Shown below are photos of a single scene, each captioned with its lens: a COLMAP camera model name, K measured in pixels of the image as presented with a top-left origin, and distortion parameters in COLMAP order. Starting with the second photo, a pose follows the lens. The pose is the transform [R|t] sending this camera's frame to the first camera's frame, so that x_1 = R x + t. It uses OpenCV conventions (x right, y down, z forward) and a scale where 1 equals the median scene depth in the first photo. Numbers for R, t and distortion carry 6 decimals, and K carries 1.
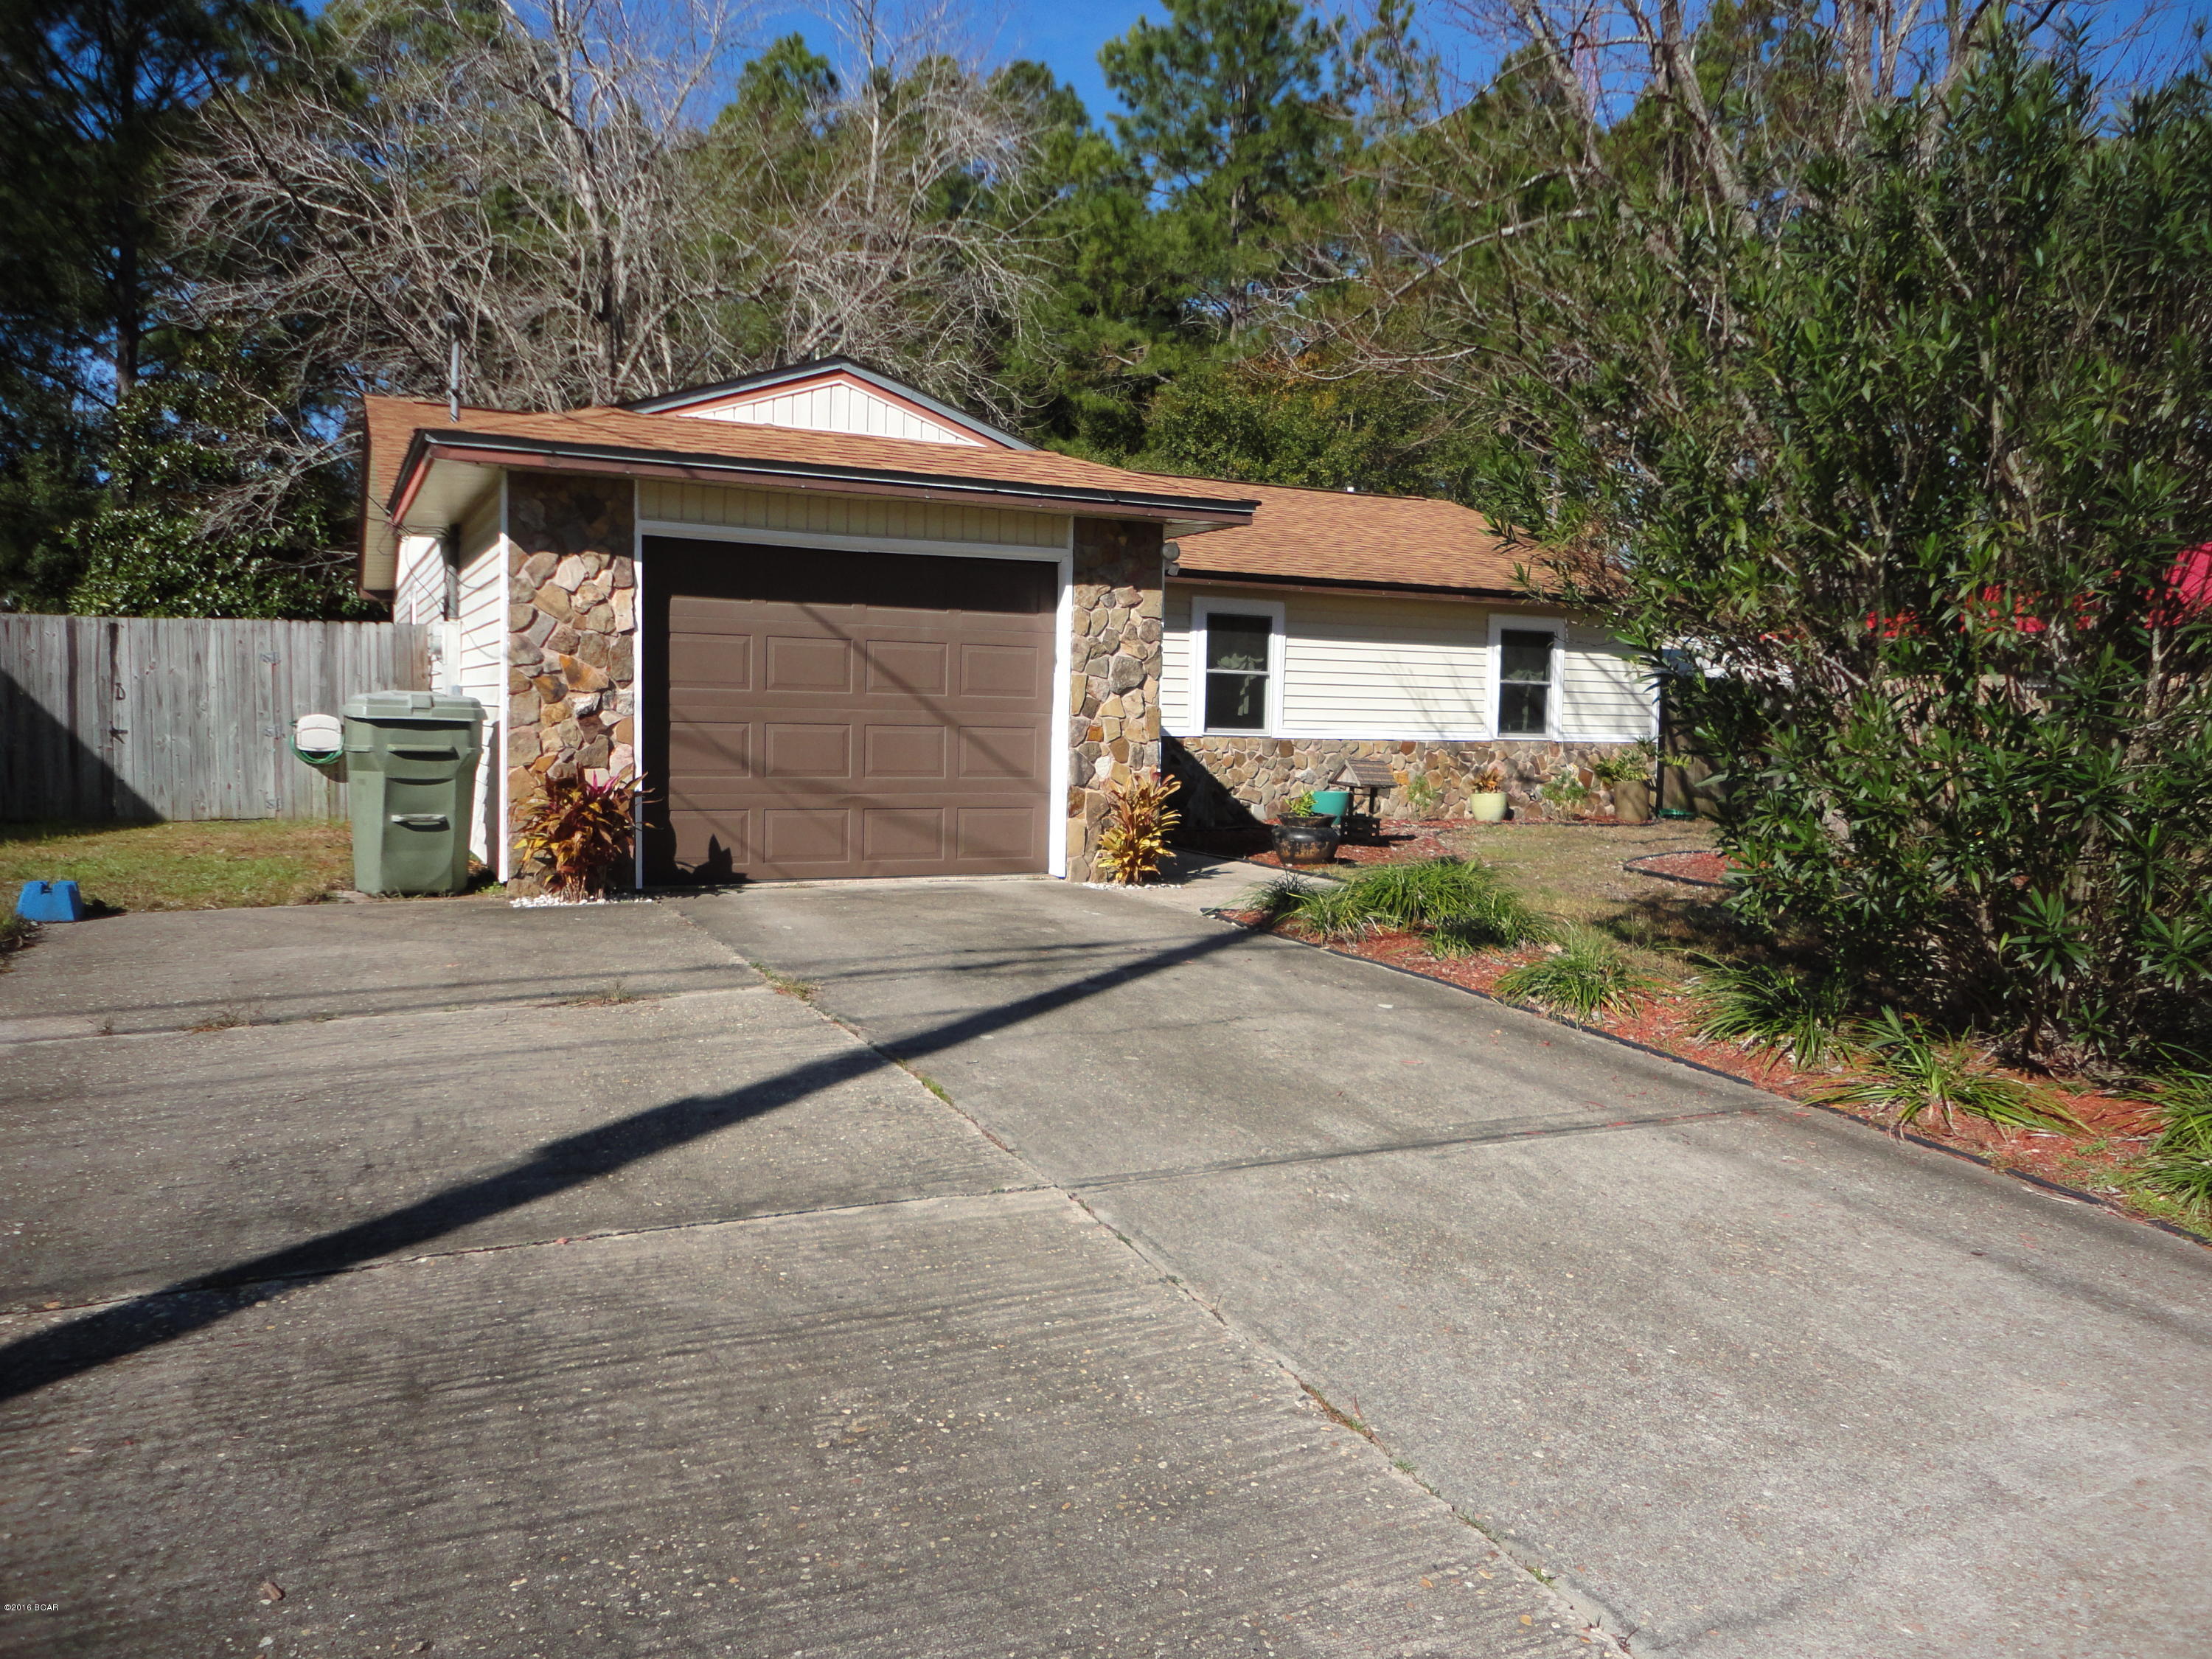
lens RADIAL K [[1601.8, 0, 1103.5], [0, 1601.8, 811.5], [0, 0, 1]] dist [-0.005255, 0.002551]
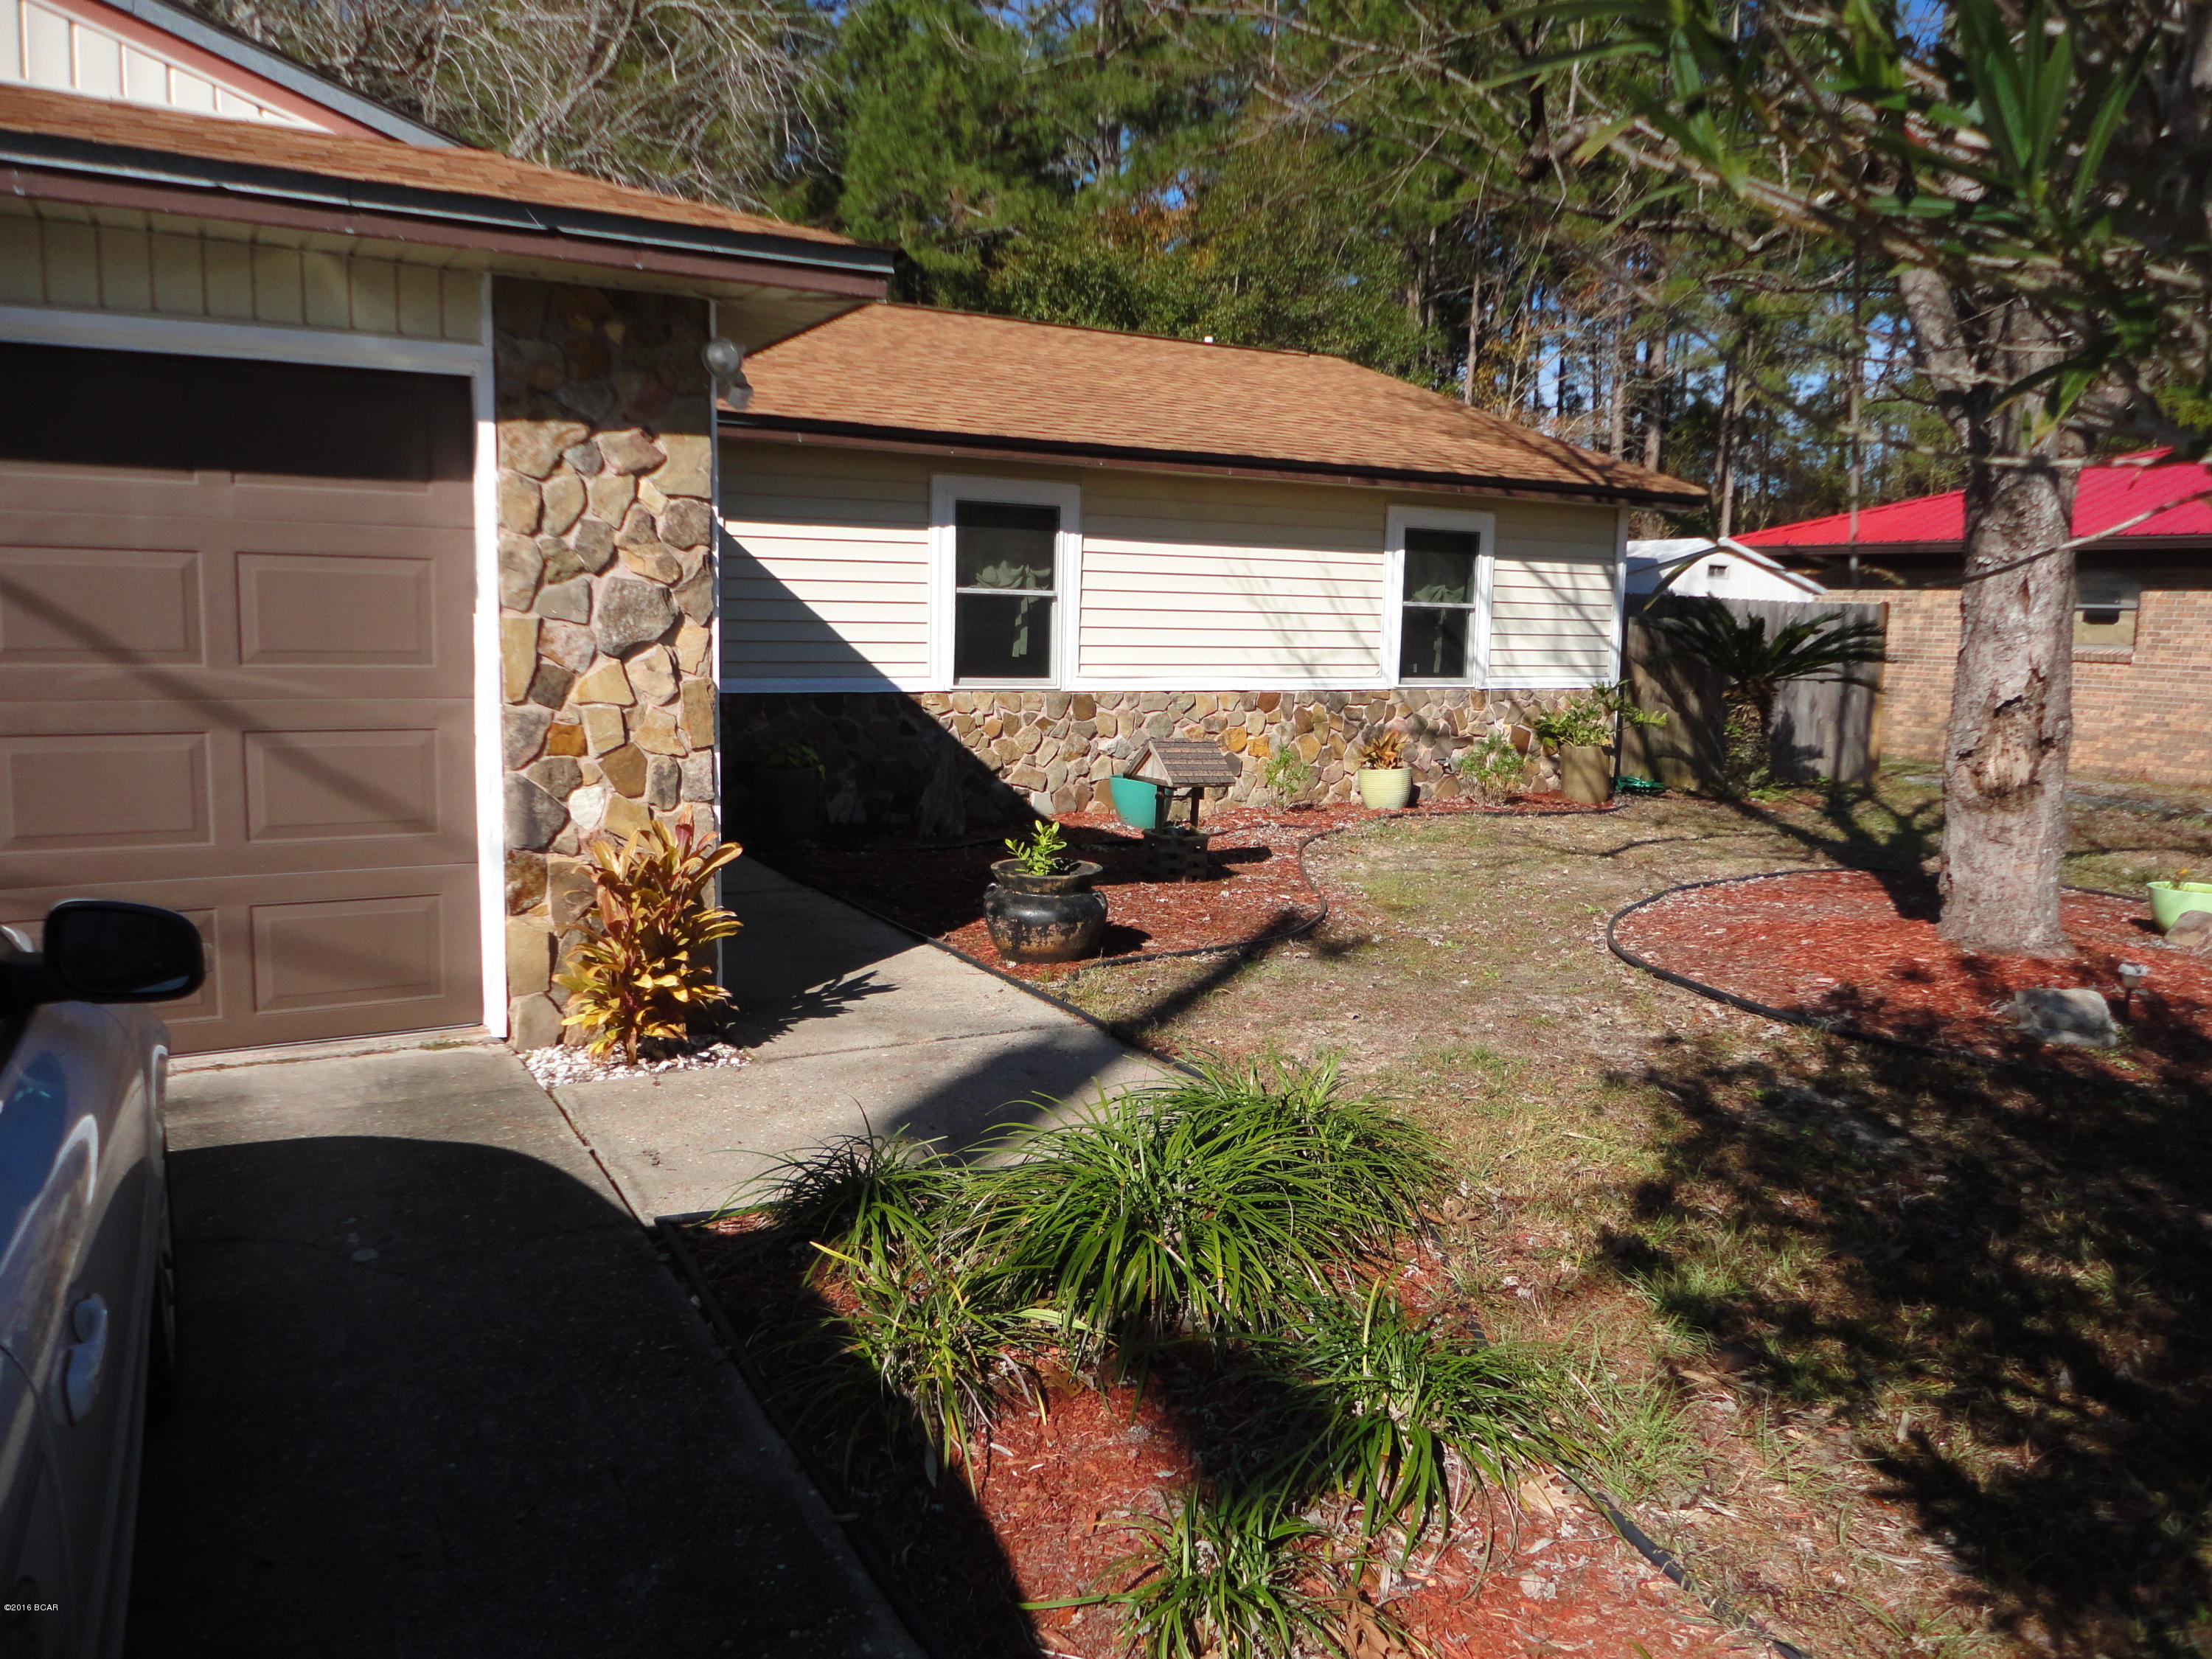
lens RADIAL K [[1601.8, 0, 1110.6], [0, 1601.8, 820.2], [0, 0, 1]] dist [-0.005255, 0.002551]
pose [[0.998093, -0.008980, 0.061064, 0.084350], [0.004949, 0.997818, 0.065838, -0.036354], [-0.061522, -0.065411, 0.995960, 0.334911]]
